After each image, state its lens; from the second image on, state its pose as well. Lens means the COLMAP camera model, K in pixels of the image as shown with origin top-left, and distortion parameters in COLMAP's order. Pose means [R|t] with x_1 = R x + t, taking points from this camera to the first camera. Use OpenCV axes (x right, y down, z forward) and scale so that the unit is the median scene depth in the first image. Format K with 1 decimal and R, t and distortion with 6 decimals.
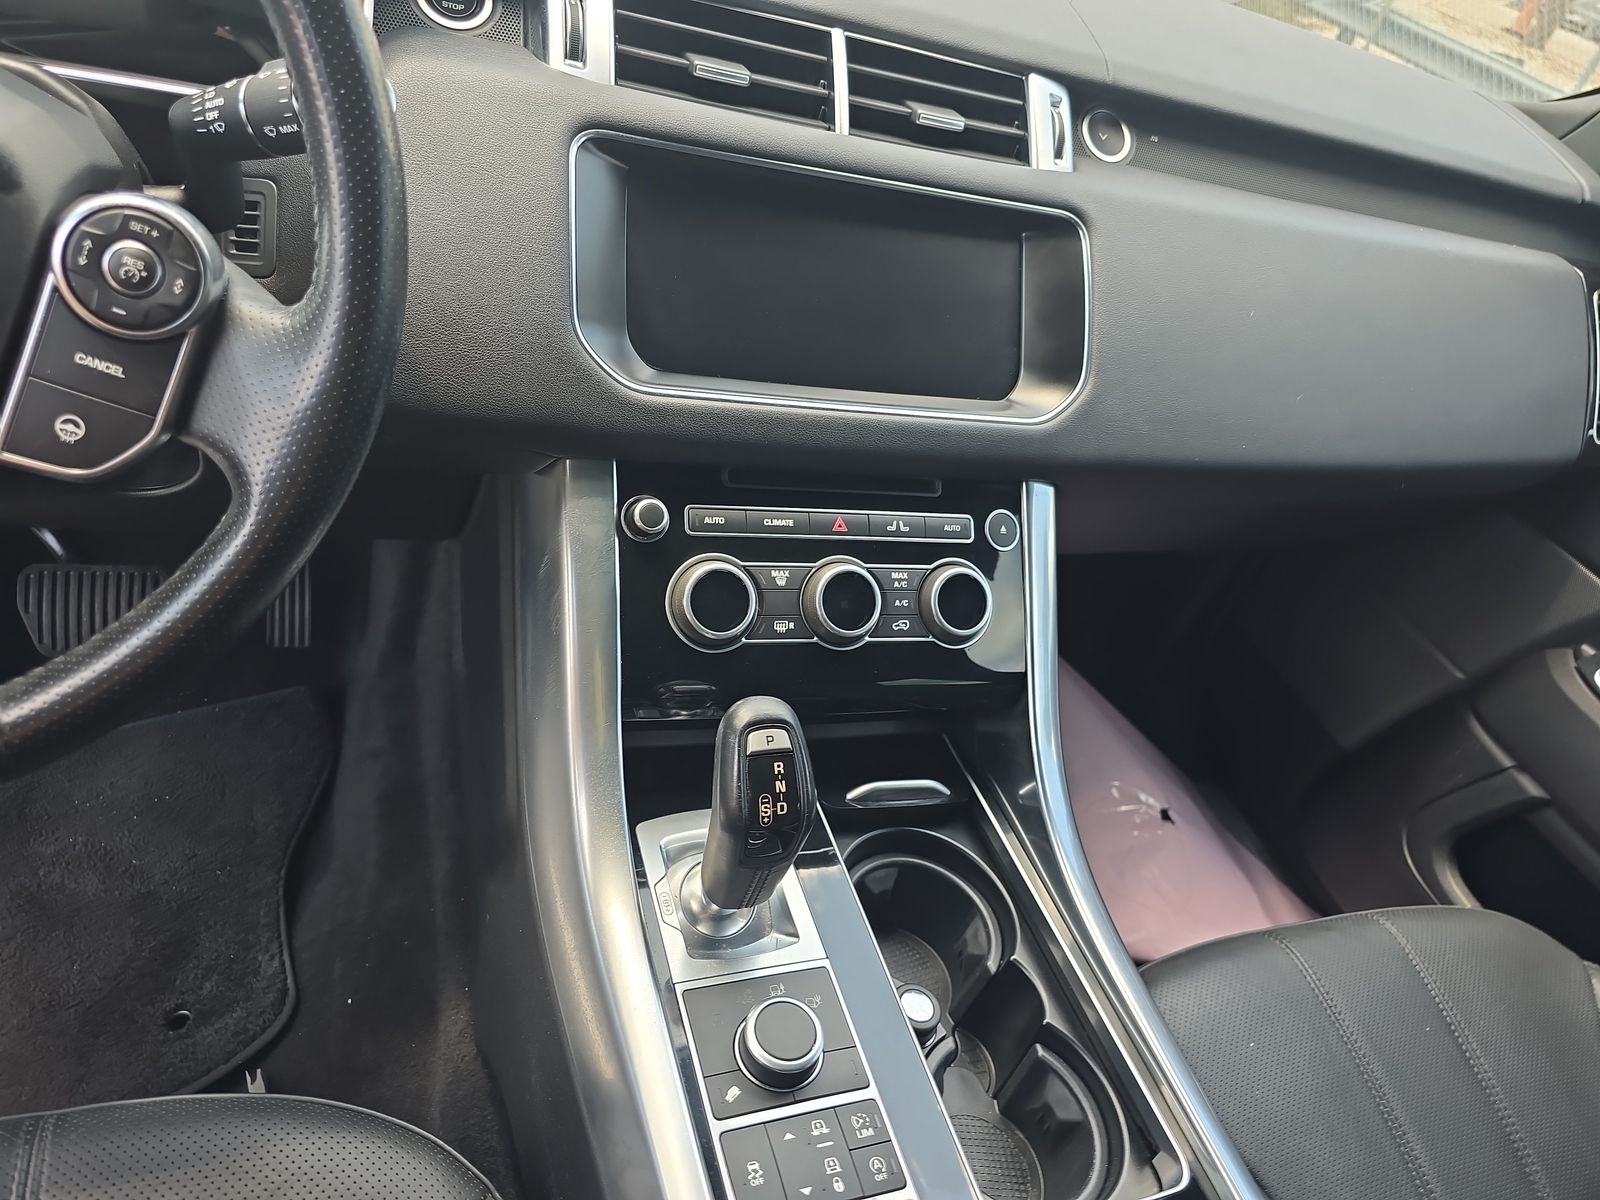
lens RADIAL K [[1130.0, 0, 800.0], [0, 1130.0, 600.0], [0, 0, 1]] dist [0.060748, -0.040762]
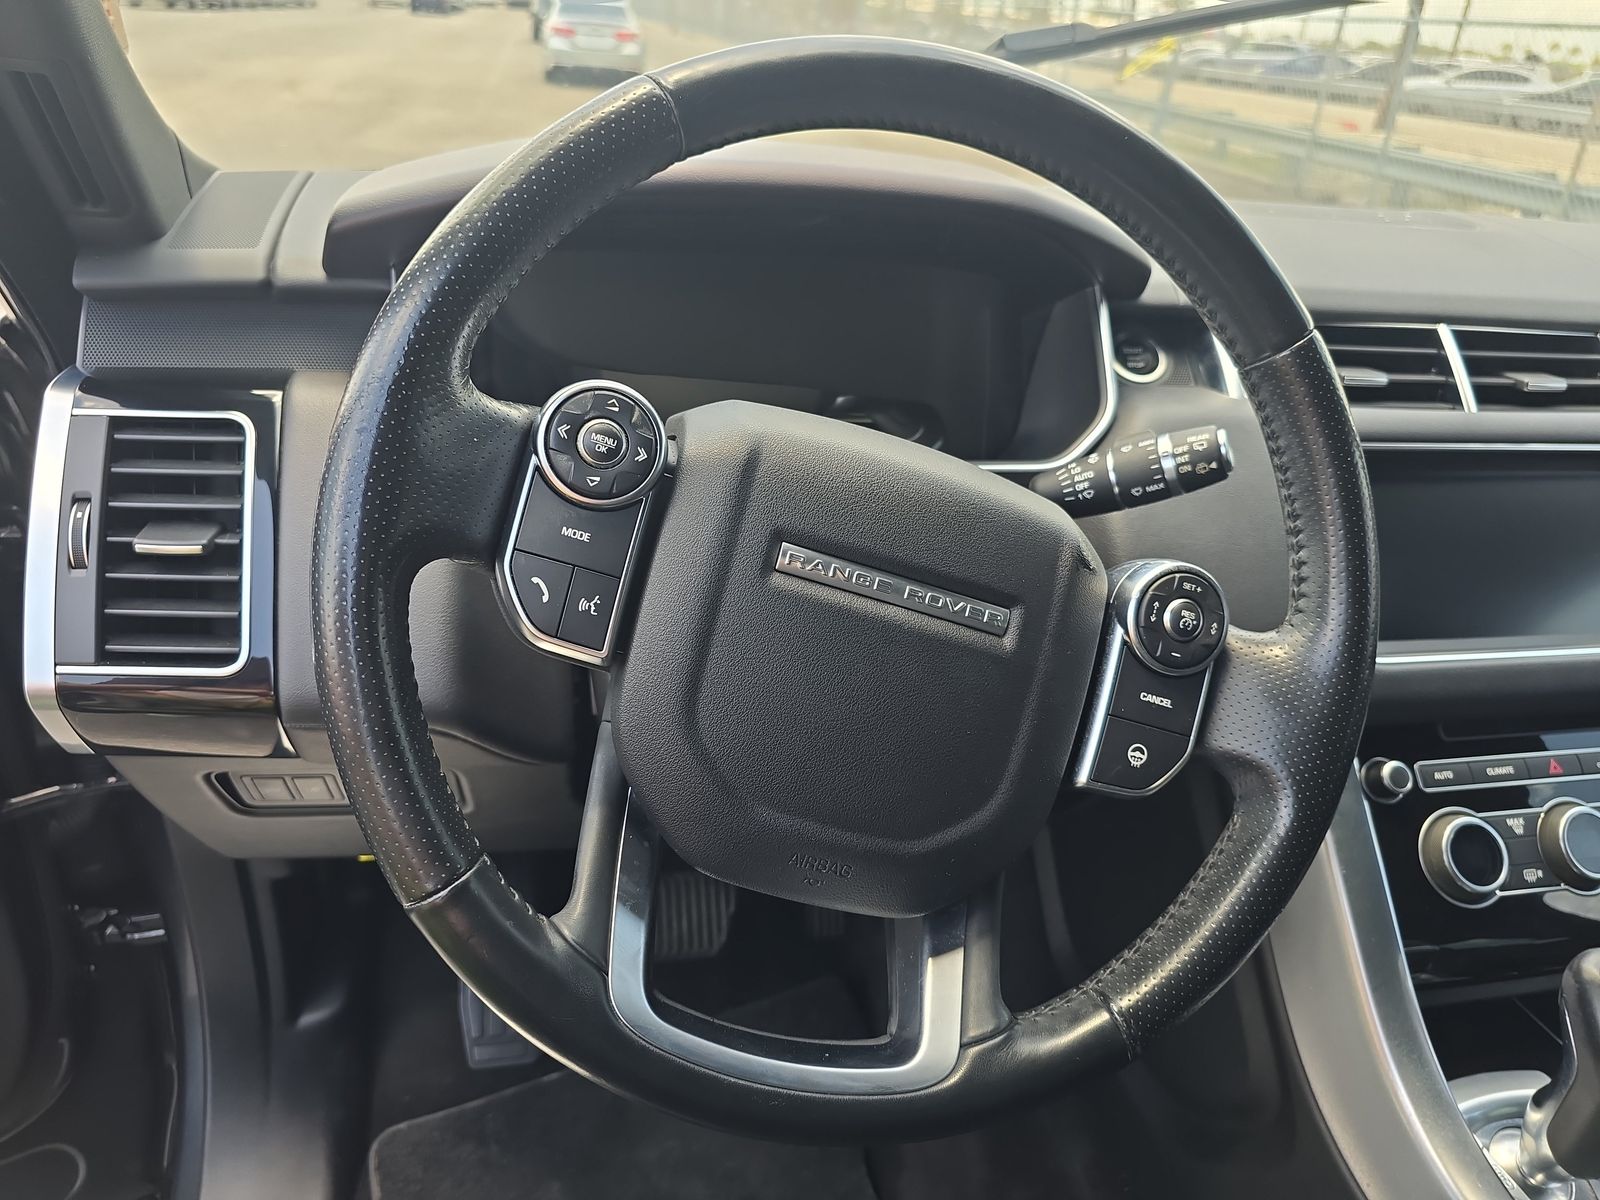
lens RADIAL K [[1130.0, 0, 800.0], [0, 1130.0, 600.0], [0, 0, 1]] dist [0.060748, -0.040762]
pose [[0.982277, -0.122813, -0.141592, -0.507691], [0.089382, 0.970924, -0.222075, -0.047536], [0.164748, 0.205484, 0.964694, -0.150867]]
